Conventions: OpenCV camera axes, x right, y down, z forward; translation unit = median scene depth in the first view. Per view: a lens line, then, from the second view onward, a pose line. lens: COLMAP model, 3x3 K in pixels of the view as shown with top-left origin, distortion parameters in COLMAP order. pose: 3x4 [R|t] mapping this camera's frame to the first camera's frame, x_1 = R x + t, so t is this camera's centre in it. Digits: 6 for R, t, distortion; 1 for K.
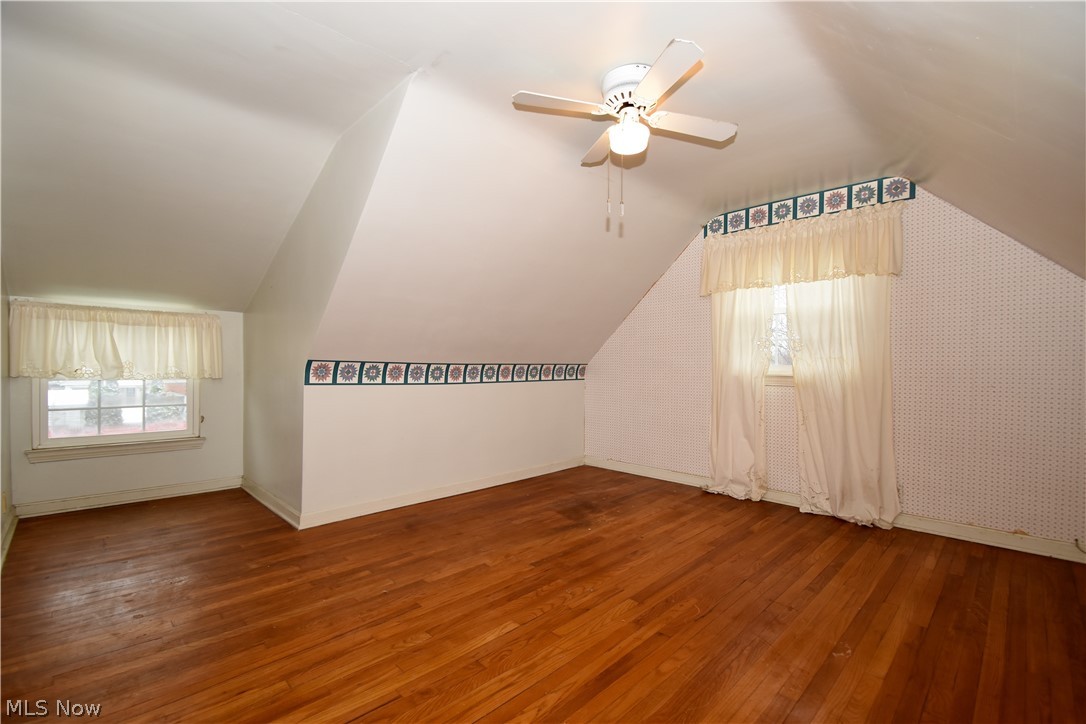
lens RADIAL K [[482.7, 0, 543.0], [0, 482.7, 362.0], [0, 0, 1]] dist [0.046528, -0.017070]
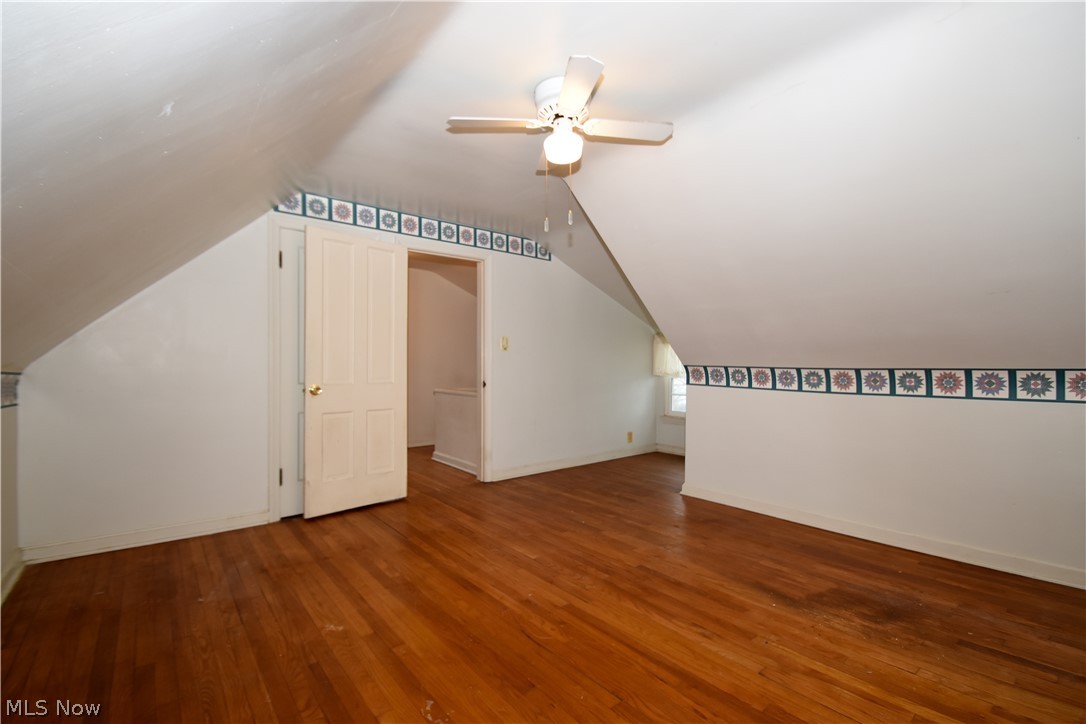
lens RADIAL K [[476.5, 0, 540.4], [0, 476.5, 364.9], [0, 0, 1]] dist [0.011581, -0.016445]
pose [[-0.127204, -0.027456, -0.991496, 0.866677], [-0.001395, 0.999621, -0.027502, 0.027131], [0.991876, -0.002115, -0.127195, 0.809170]]
